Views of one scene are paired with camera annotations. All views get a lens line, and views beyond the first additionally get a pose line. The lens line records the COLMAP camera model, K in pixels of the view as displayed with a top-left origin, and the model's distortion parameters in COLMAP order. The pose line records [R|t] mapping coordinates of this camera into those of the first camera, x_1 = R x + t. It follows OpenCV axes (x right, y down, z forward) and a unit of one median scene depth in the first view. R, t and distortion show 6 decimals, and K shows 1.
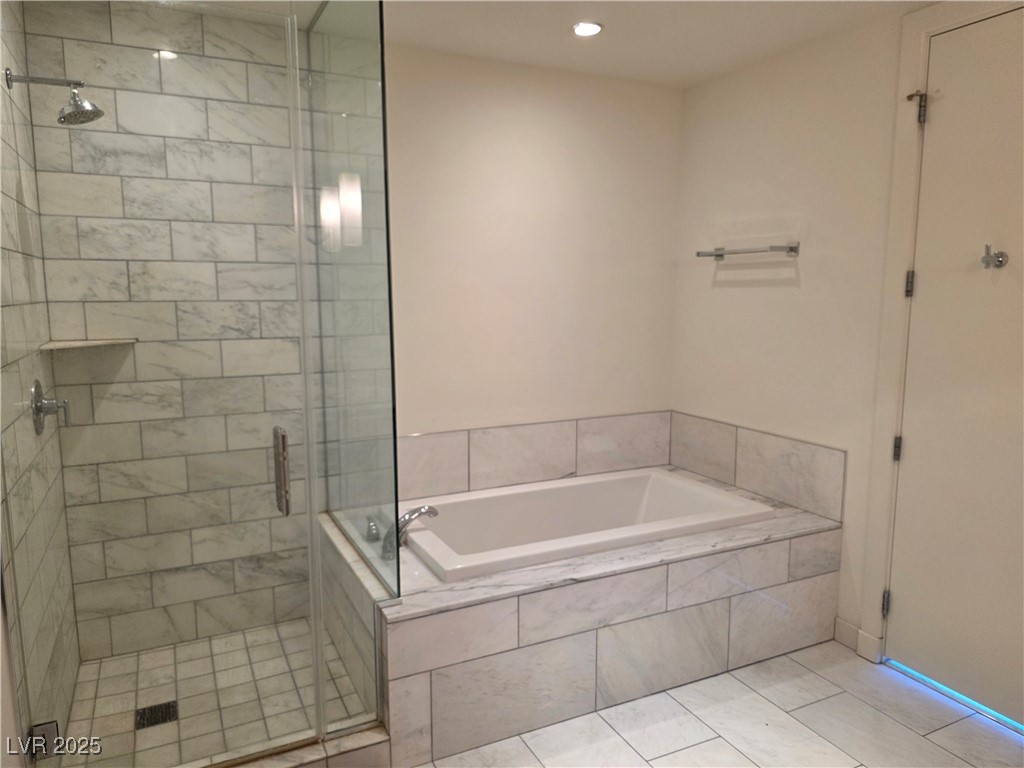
lens RADIAL K [[690.6, 0, 513.5], [0, 690.6, 385.5], [0, 0, 1]] dist [0.069209, -0.072514]
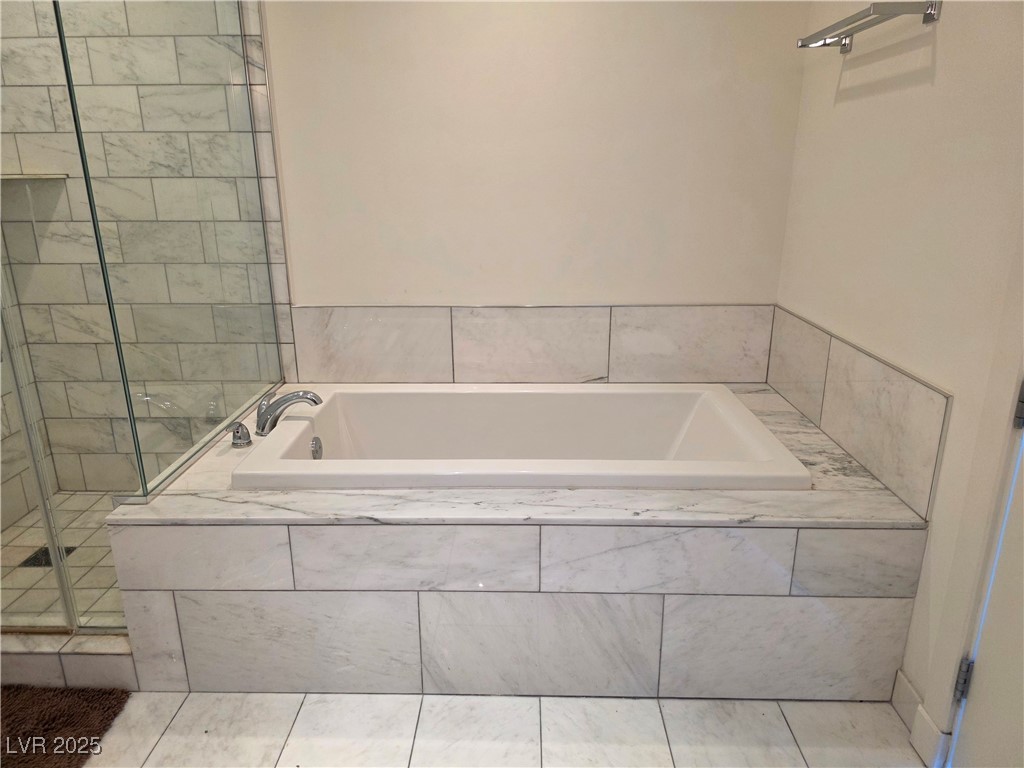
lens RADIAL K [[694.2, 0, 511.2], [0, 694.2, 379.9], [0, 0, 1]] dist [0.064900, -0.060664]
pose [[0.889024, 0.127752, -0.439677, 0.431347], [-0.056742, 0.983624, 0.171069, 0.008796], [0.454331, -0.127137, 0.881714, 0.388306]]
